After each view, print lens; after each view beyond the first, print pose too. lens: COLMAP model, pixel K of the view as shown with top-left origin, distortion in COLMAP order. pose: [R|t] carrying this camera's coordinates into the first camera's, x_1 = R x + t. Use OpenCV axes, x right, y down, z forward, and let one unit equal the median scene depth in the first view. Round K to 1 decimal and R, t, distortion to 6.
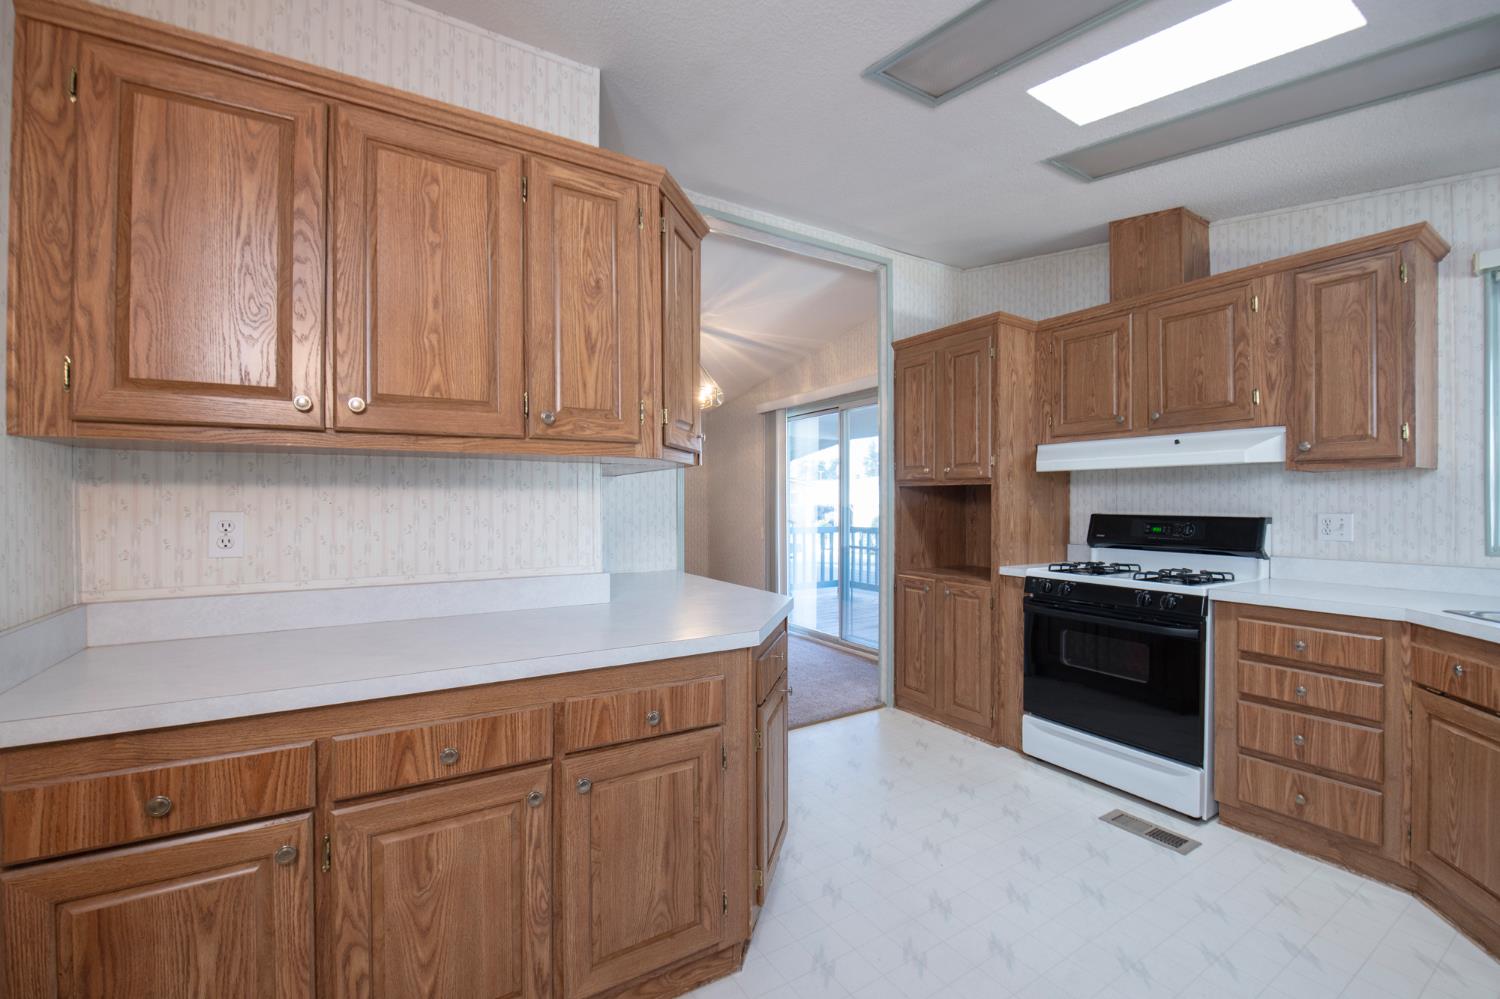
lens RADIAL K [[617.7, 0, 750.0], [0, 617.7, 499.5], [0, 0, 1]] dist [-0.019228, -0.000645]
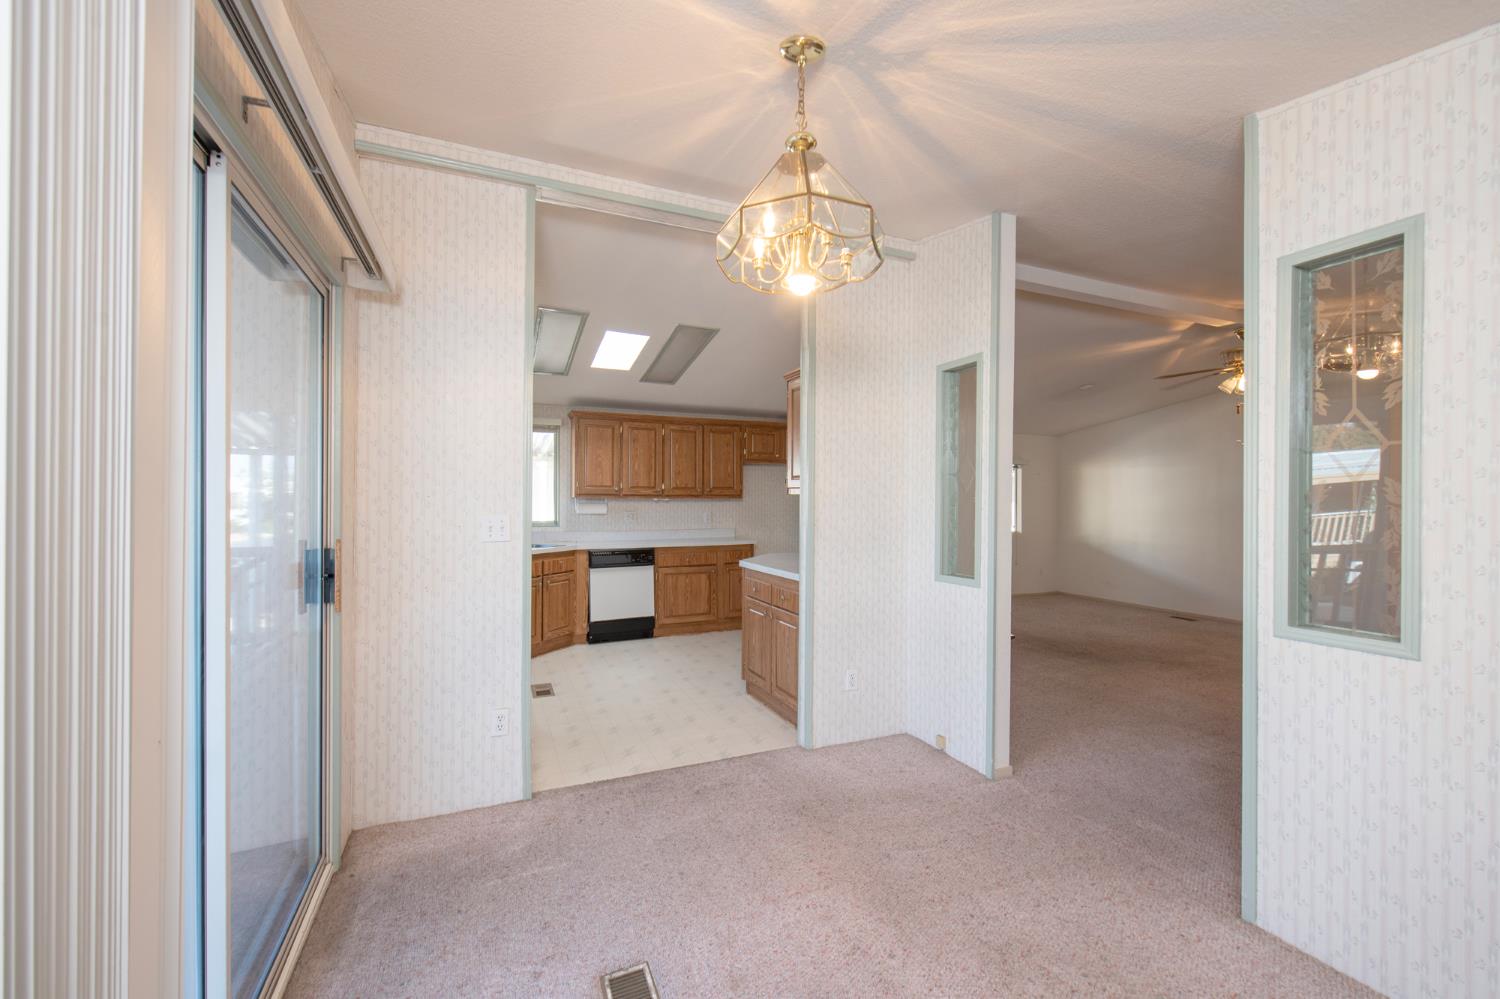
lens RADIAL K [[615.4, 0, 750.0], [0, 615.4, 499.5], [0, 0, 1]] dist [0.000630, -0.000330]
pose [[-0.989006, -0.002392, 0.147857, -0.243563], [-0.003148, 0.999983, -0.004880, -0.025850], [-0.147843, -0.005292, -0.988997, 2.814379]]
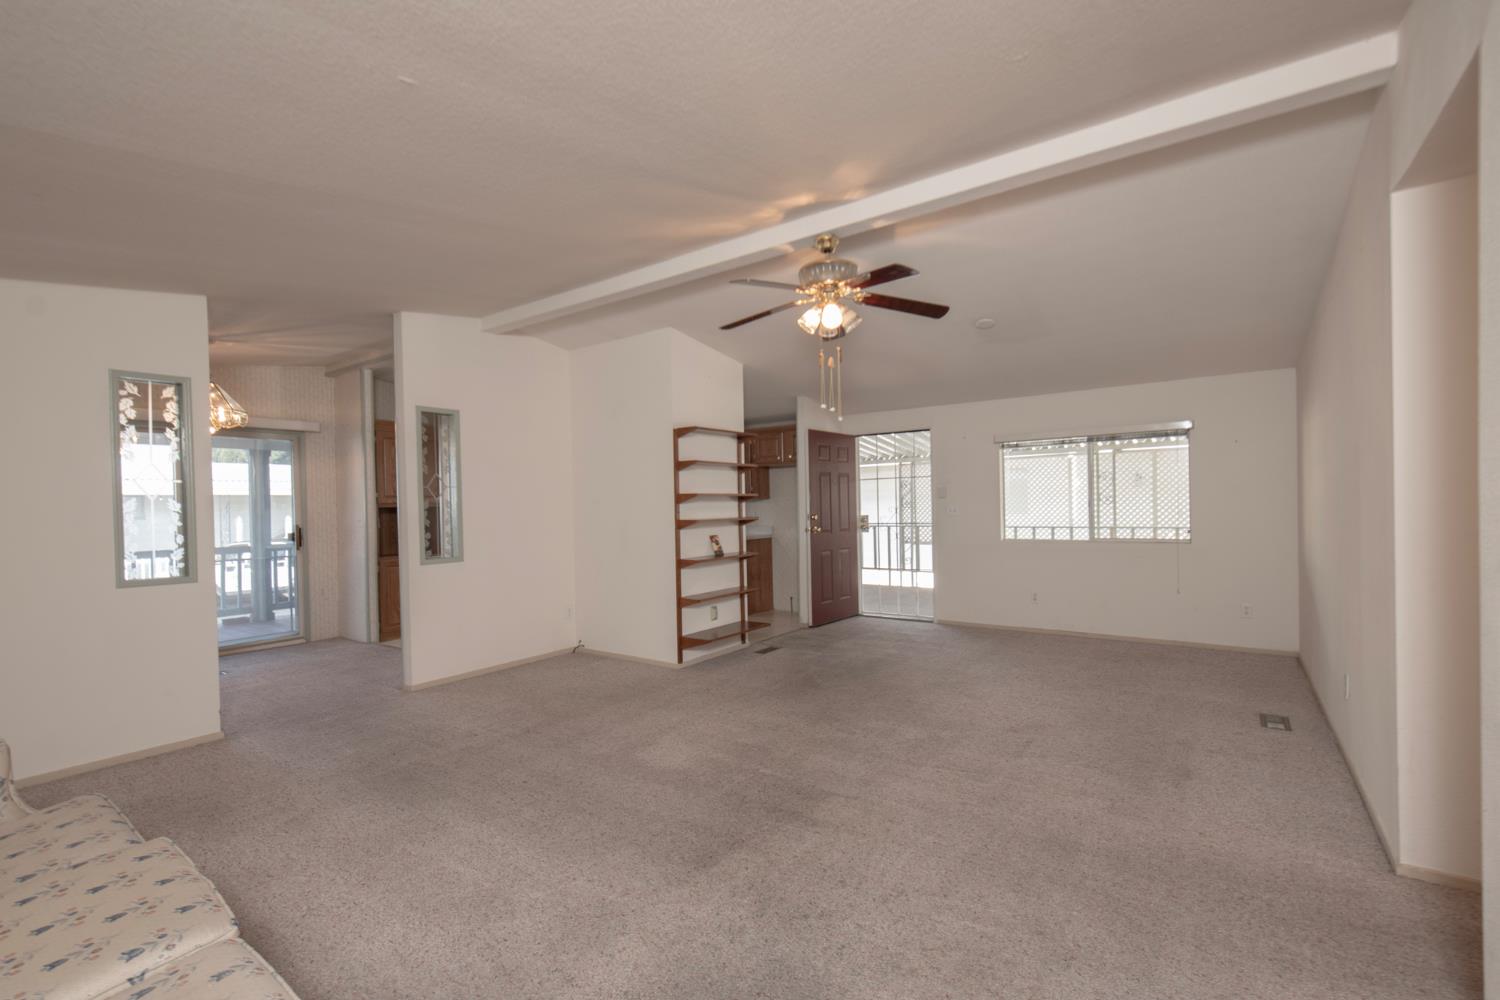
lens RADIAL K [[654.8, 0, 784.3], [0, 654.8, 510.6], [0, 0, 1]] dist [0.001507, 0.000014]
pose [[-0.410278, 0.000159, 0.911960, -2.960316], [0.019659, 0.999769, 0.008670, -0.008950], [-0.911749, 0.021486, -0.410186, 1.199856]]
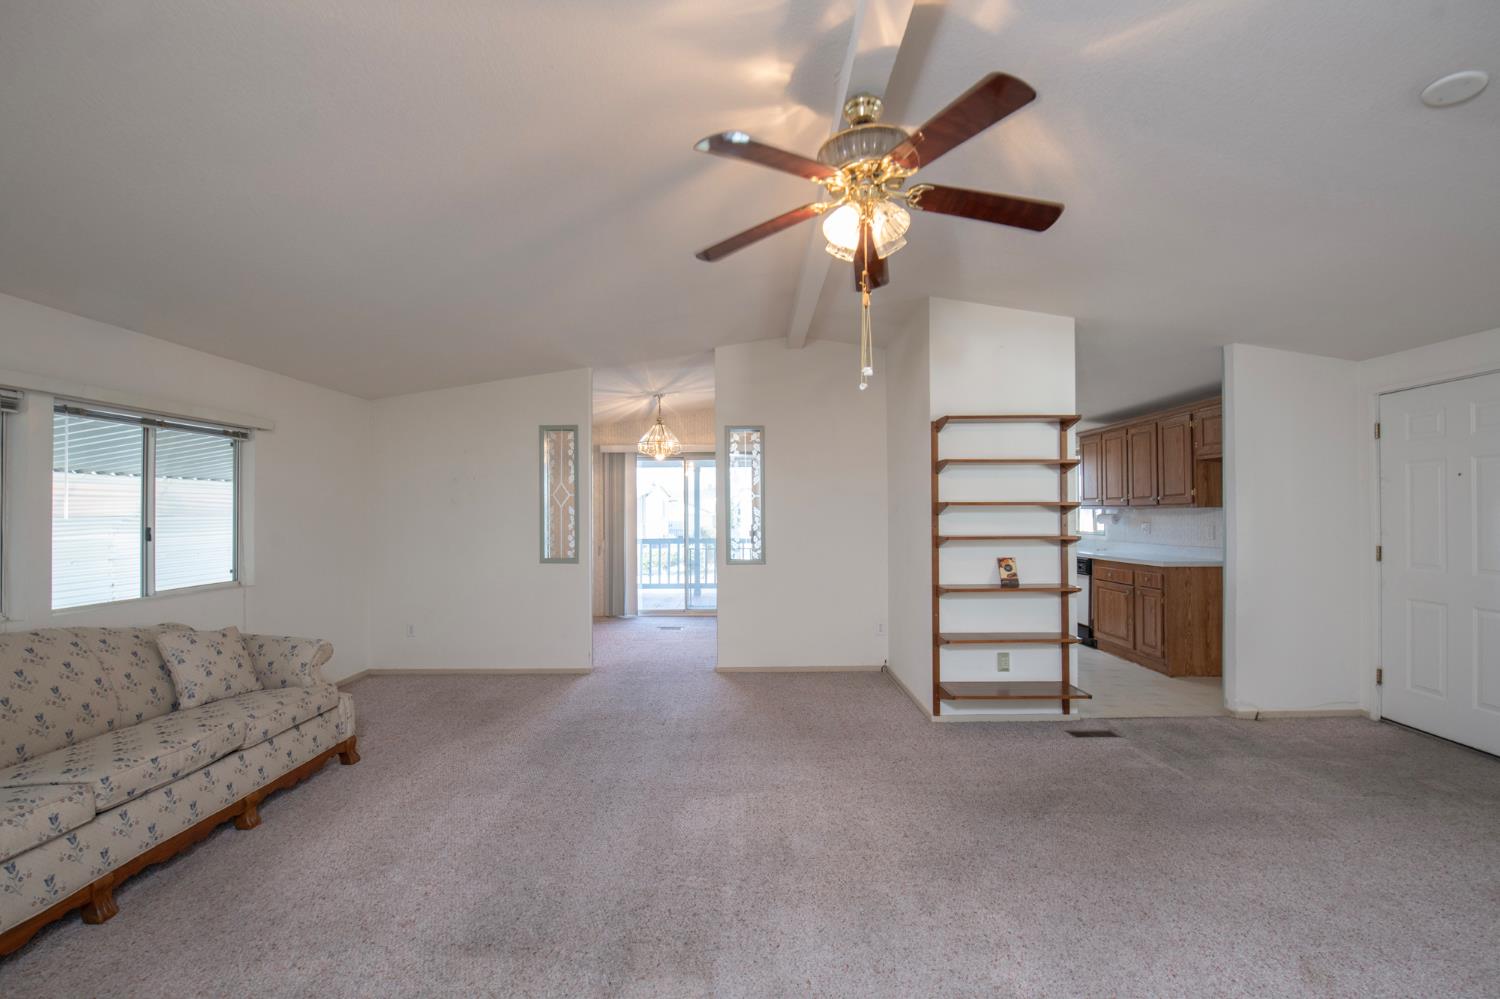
lens RADIAL K [[617.7, 0, 750.0], [0, 617.7, 499.5], [0, 0, 1]] dist [-0.019228, -0.000645]
pose [[0.525754, 0.022067, 0.850351, -2.464810], [0.002420, 0.999621, -0.027436, -0.016920], [-0.850633, 0.016482, 0.525501, 0.142595]]
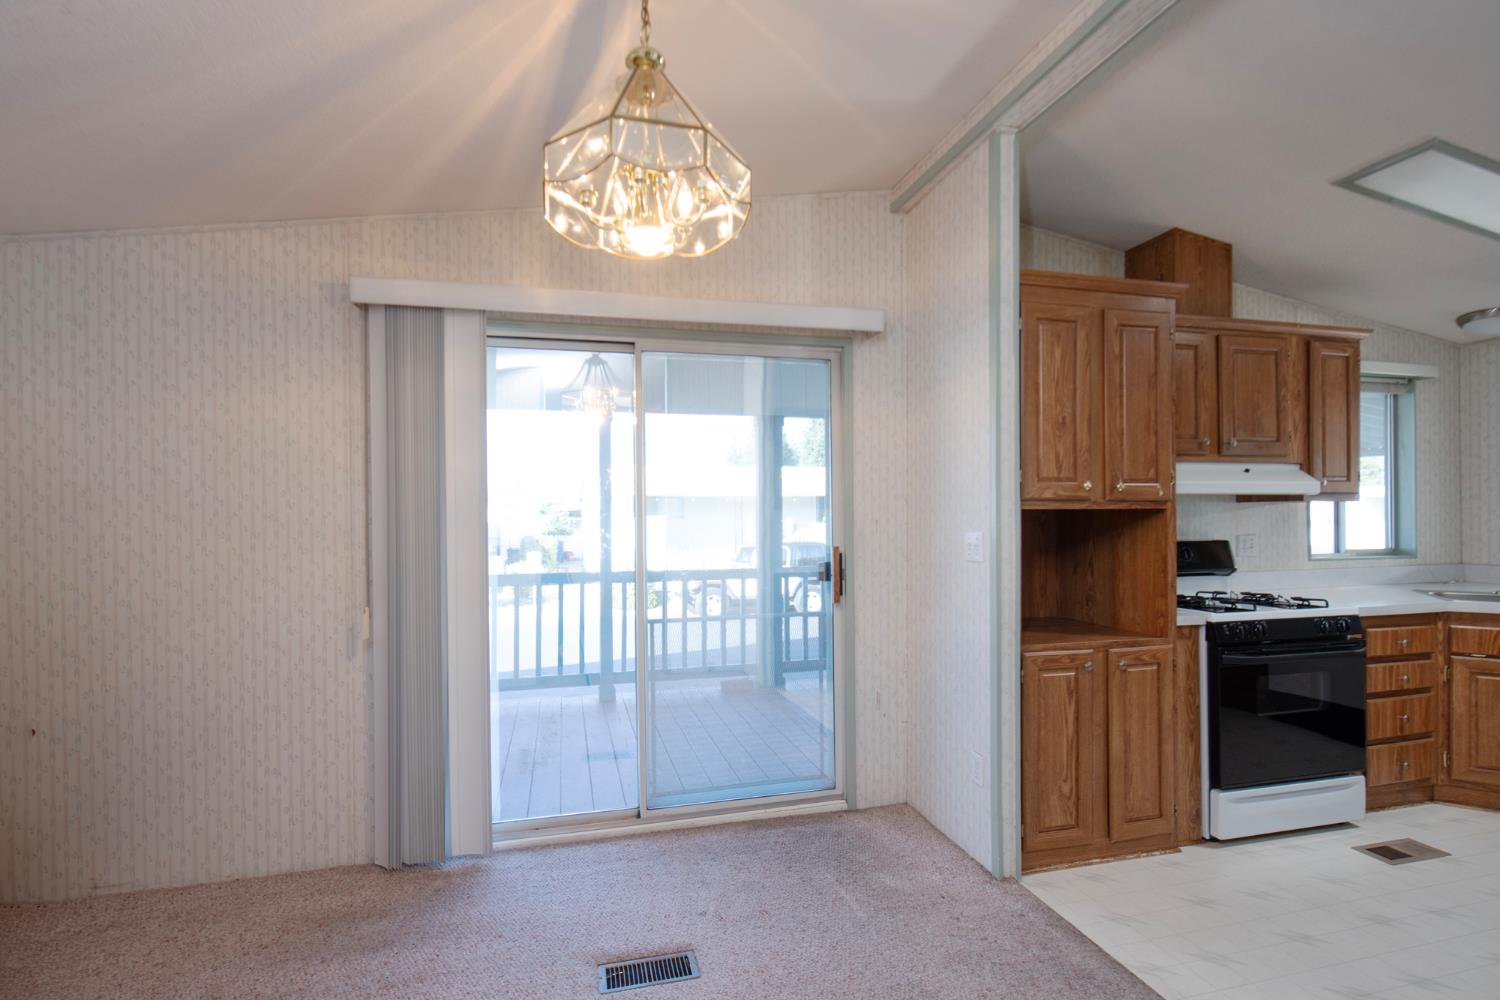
lens RADIAL K [[673.7, 0, 724.2], [0, 673.7, 518.0], [0, 0, 1]] dist [-0.000773, -0.000448]
pose [[0.317160, -0.005541, 0.948356, -0.794724], [0.004520, 0.999980, 0.004331, -0.027447], [-0.948361, 0.002913, 0.317179, 1.757752]]
